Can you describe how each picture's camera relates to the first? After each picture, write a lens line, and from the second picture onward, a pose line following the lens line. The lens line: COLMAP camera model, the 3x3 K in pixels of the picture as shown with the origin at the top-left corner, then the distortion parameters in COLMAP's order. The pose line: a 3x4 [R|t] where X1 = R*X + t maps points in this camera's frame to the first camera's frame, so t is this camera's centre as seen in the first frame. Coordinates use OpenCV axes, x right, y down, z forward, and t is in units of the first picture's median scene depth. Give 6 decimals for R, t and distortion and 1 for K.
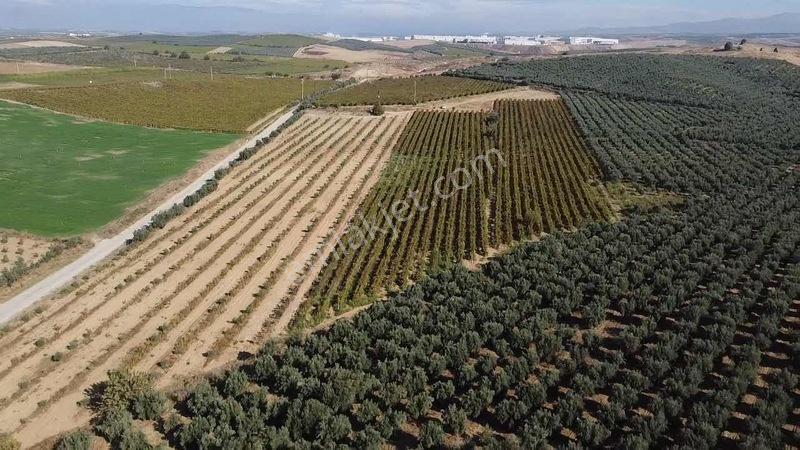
lens RADIAL K [[601.1, 0, 400.0], [0, 601.1, 225.0], [0, 0, 1]] dist [-0.002110, -0.004373]
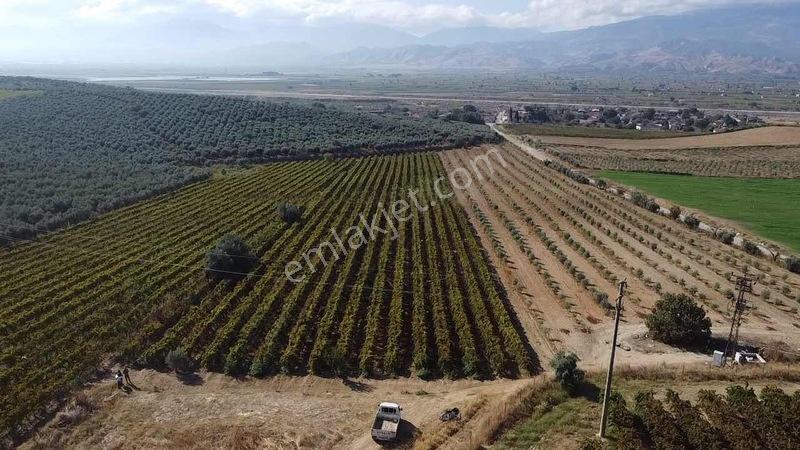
lens RADIAL K [[601.1, 0, 400.0], [0, 601.1, 225.0], [0, 0, 1]] dist [-0.002110, -0.004373]
pose [[-0.993937, -0.023819, -0.107337, 0.157866], [-0.076960, 0.847931, 0.524490, -0.563429], [0.078522, 0.529571, -0.844624, 1.965649]]
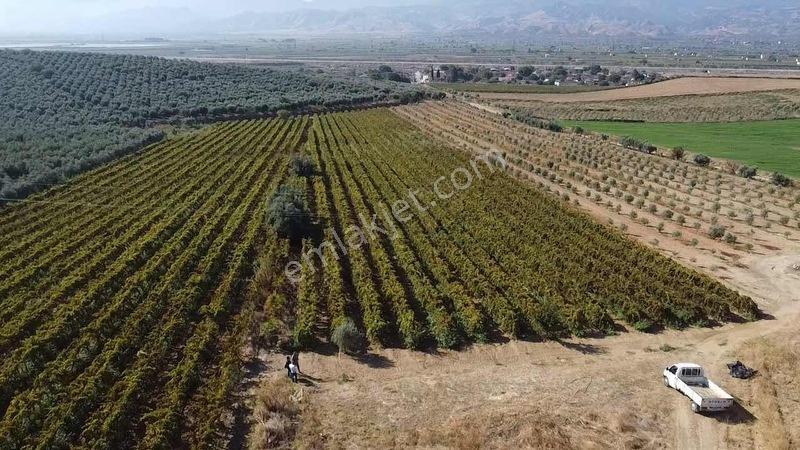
lens RADIAL K [[601.1, 0, 400.0], [0, 601.1, 225.0], [0, 0, 1]] dist [-0.002110, -0.004373]
pose [[-0.961777, 0.041231, -0.270713, 0.279960], [-0.119984, 0.825196, 0.551955, -0.496937], [0.246149, 0.563339, -0.788708, 1.893225]]
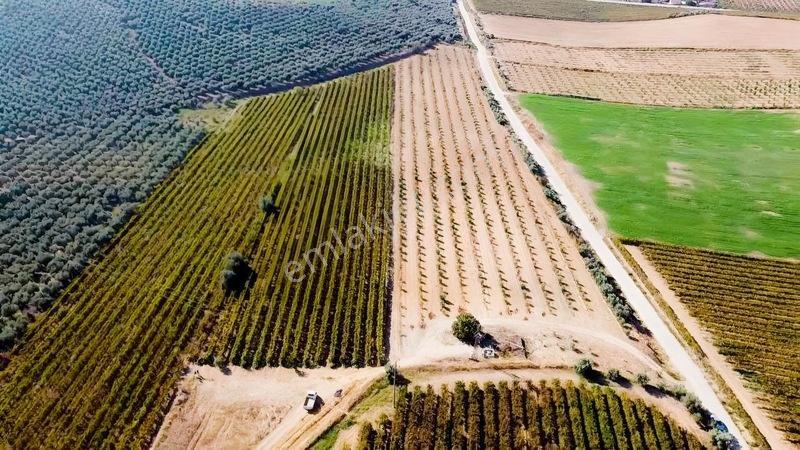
lens RADIAL K [[601.1, 0, 400.0], [0, 601.1, 225.0], [0, 0, 1]] dist [-0.002110, -0.004373]
pose [[-0.991639, 0.011911, -0.128495, 0.118756], [-0.090841, 0.642790, 0.760637, -0.974914], [0.091656, 0.765950, -0.636333, 2.066446]]
